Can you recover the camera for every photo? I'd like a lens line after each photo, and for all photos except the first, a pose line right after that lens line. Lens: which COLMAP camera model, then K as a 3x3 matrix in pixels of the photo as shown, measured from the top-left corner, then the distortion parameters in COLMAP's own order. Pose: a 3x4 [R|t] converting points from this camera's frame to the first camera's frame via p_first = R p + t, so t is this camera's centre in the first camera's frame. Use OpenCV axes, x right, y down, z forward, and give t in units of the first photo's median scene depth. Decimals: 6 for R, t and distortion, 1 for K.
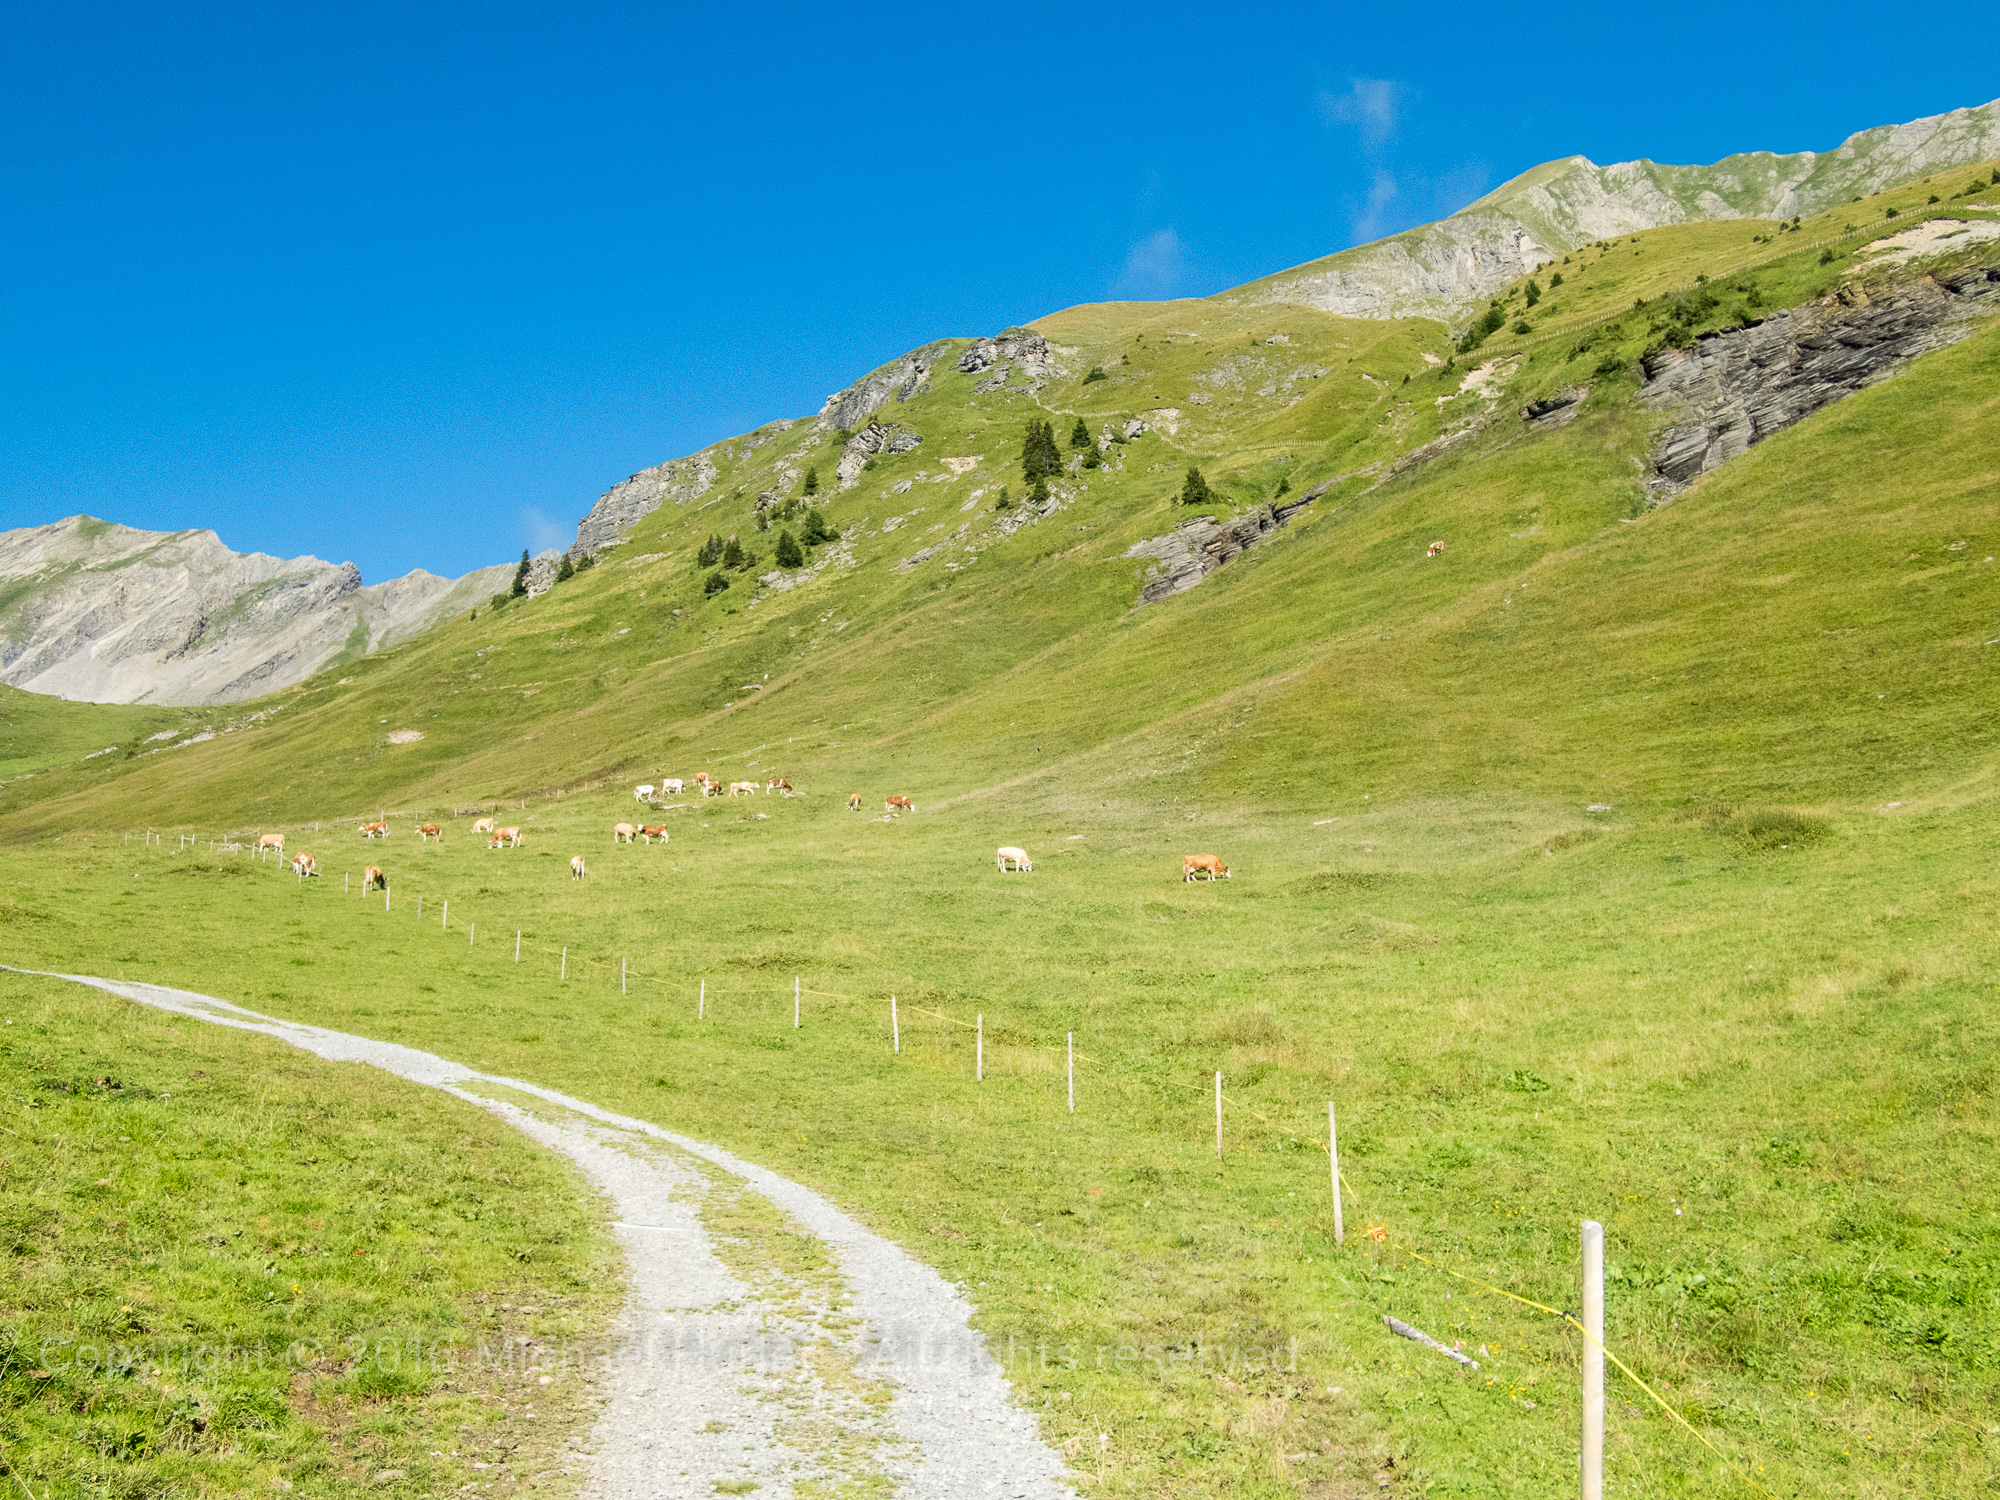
lens RADIAL K [[2104.2, 0, 1013.3], [0, 2104.2, 732.9], [0, 0, 1]] dist [0.012134, 0.000000]
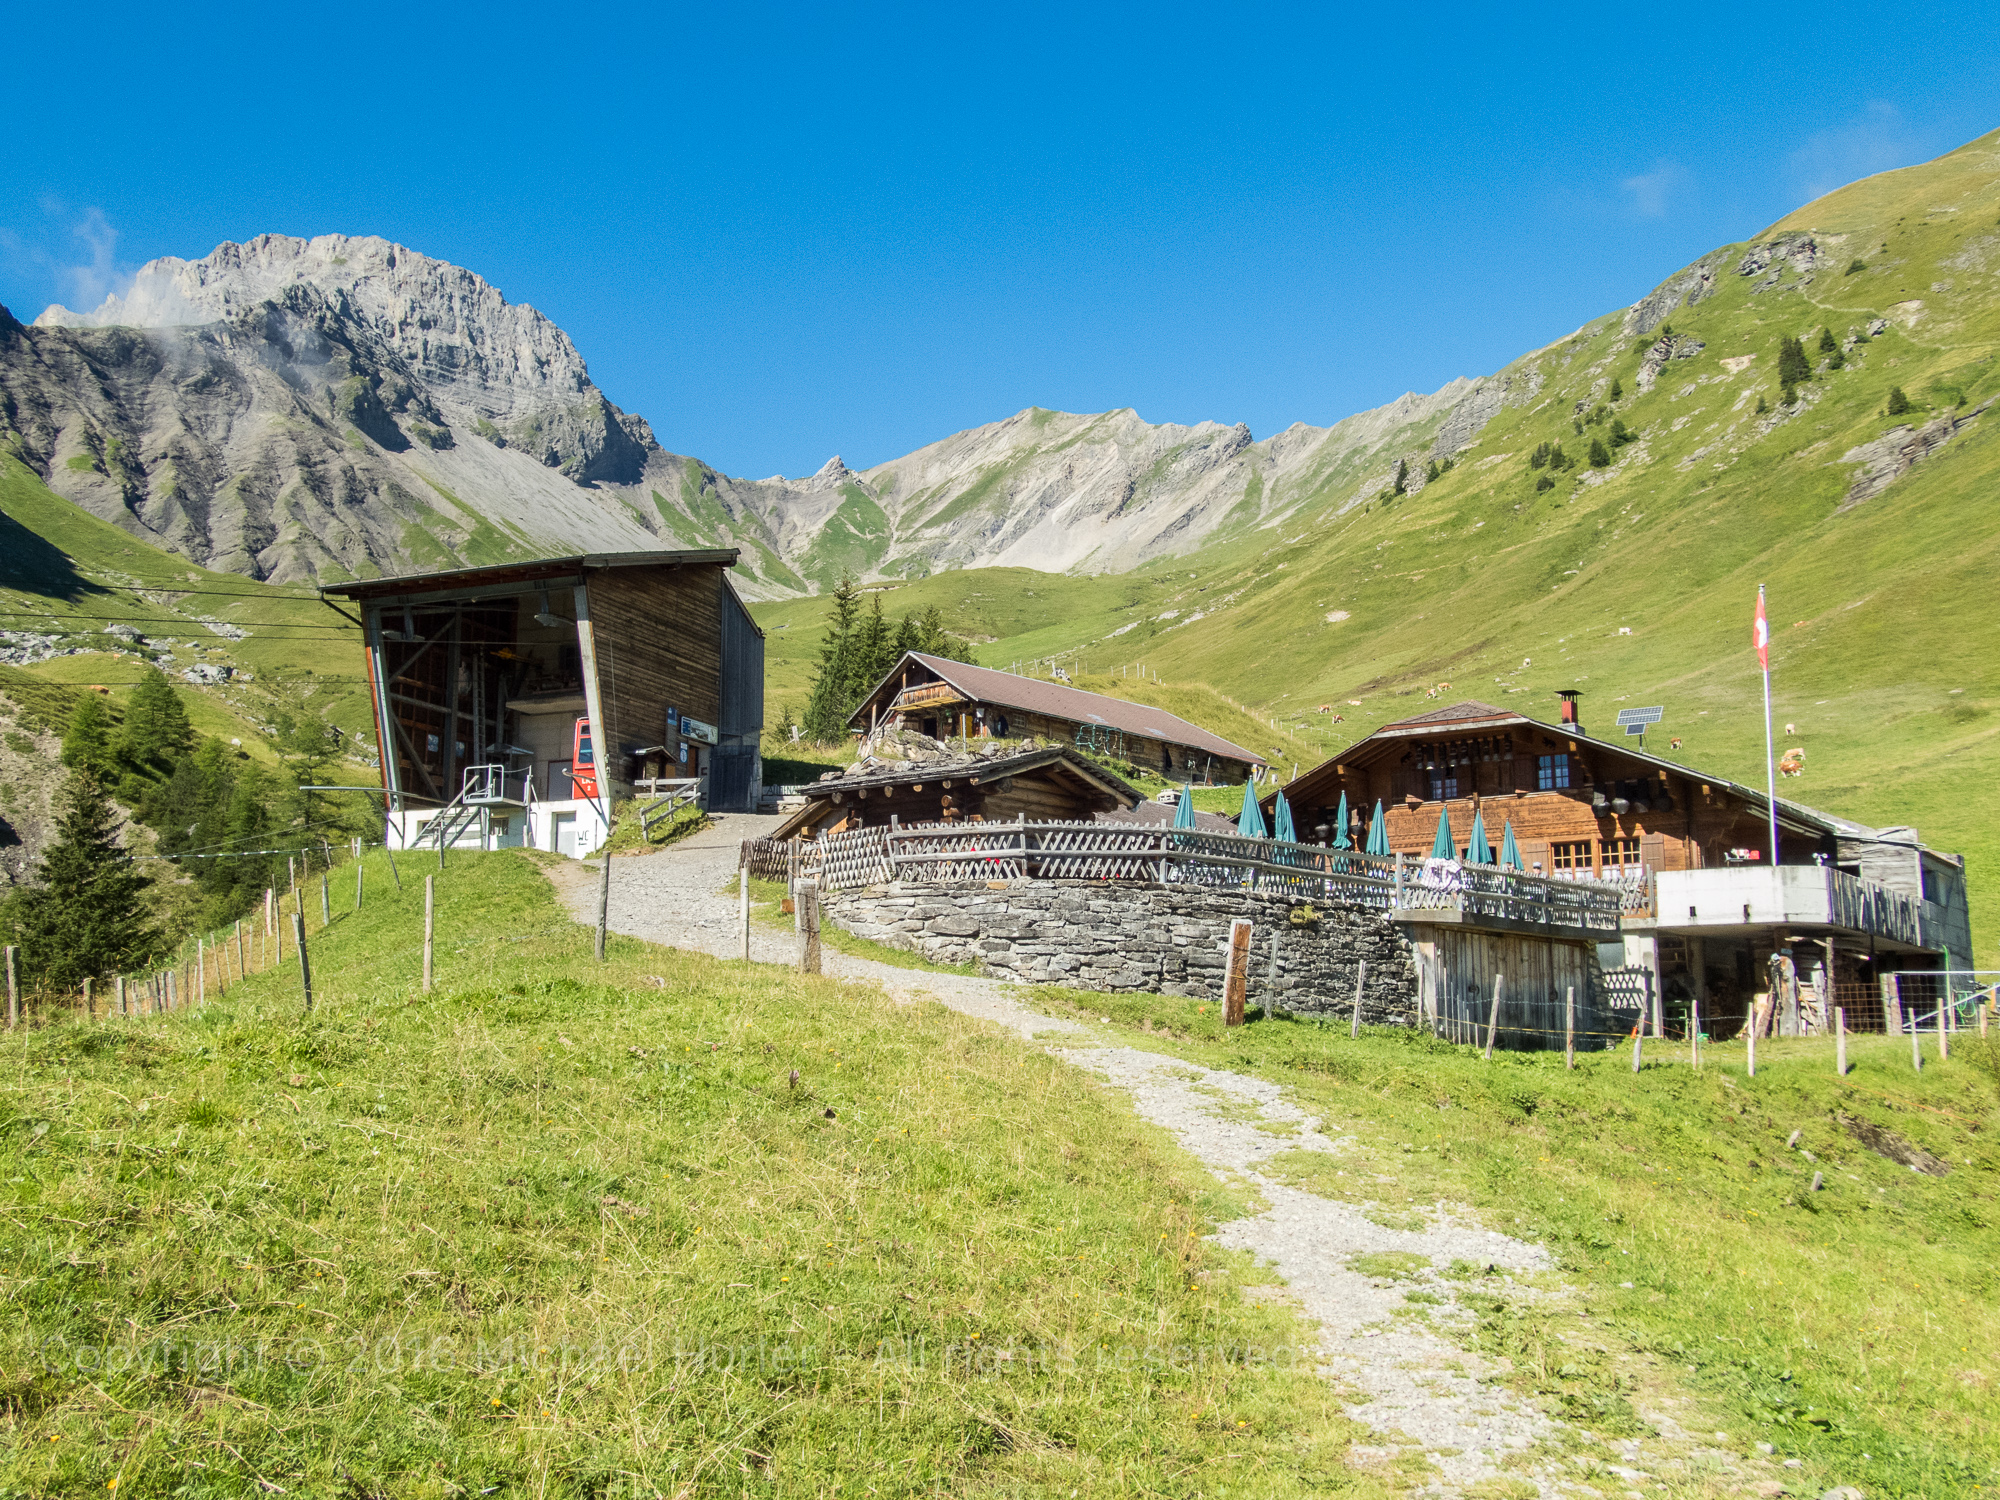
lens RADIAL K [[1906.2, 0, 1006.6], [0, 1906.2, 741.4], [0, 0, 1]] dist [0.004136, 0.000000]
pose [[0.907181, -0.039400, -0.418891, 0.052705], [0.083558, 0.992646, 0.087593, -0.040151], [0.412359, -0.114465, 0.903802, -0.279675]]
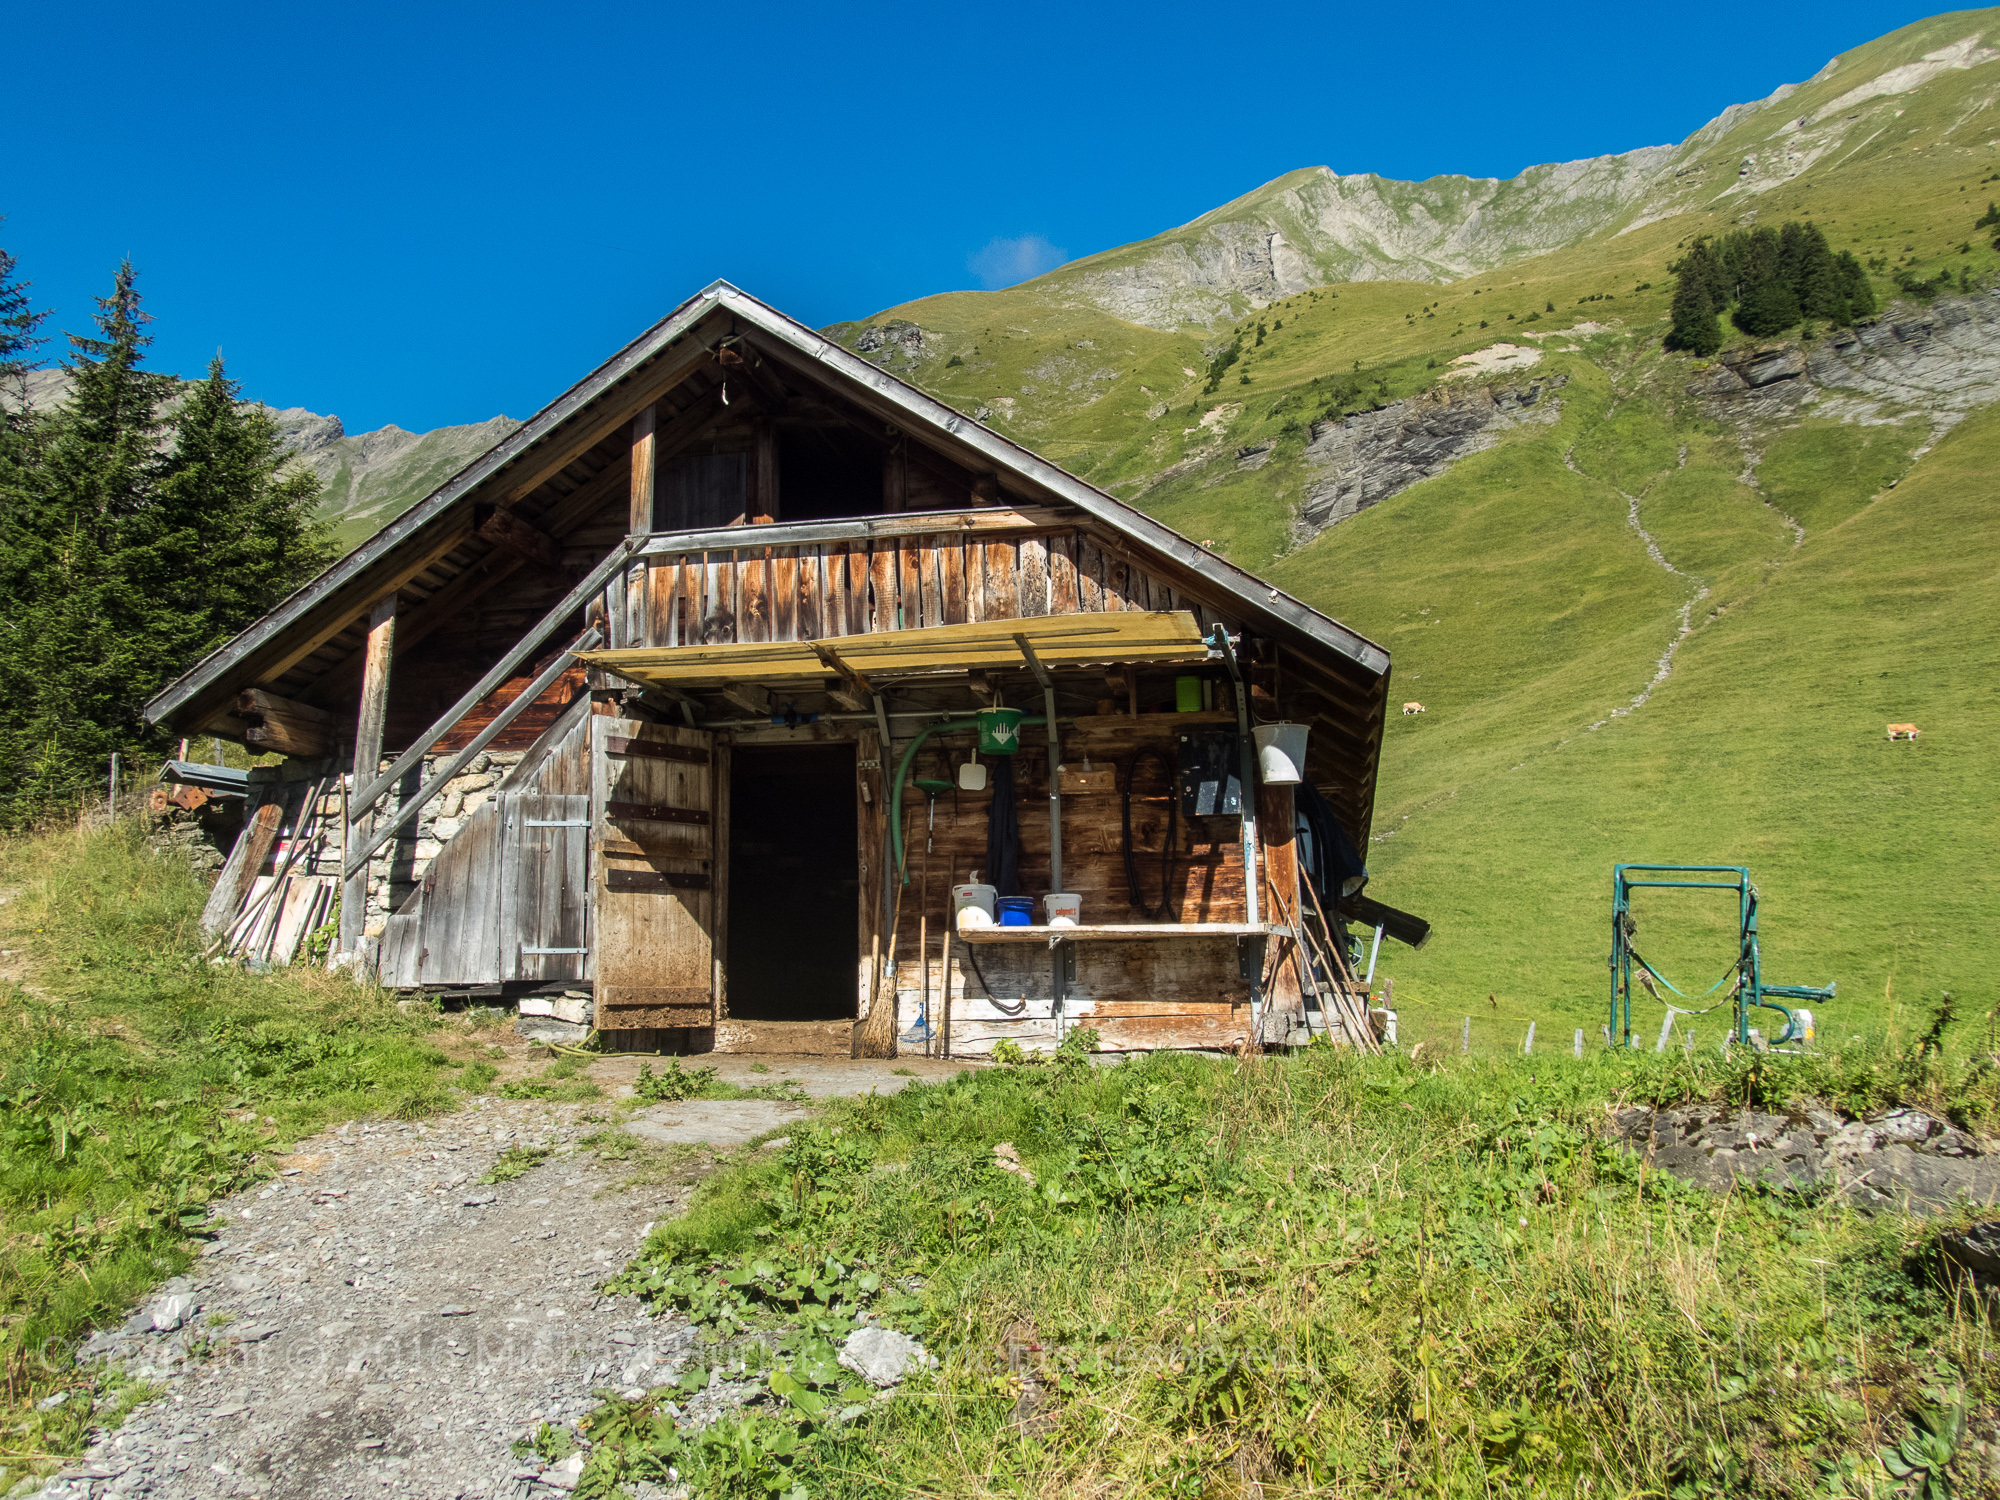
lens RADIAL K [[1672.2, 0, 1005.2], [0, 1672.2, 747.3], [0, 0, 1]] dist [0.008919, 0.001754]
pose [[0.994825, 0.044585, 0.091298, -0.021204], [-0.053603, 0.993659, 0.098836, -0.030906], [-0.086313, -0.103219, 0.990907, -0.157242]]
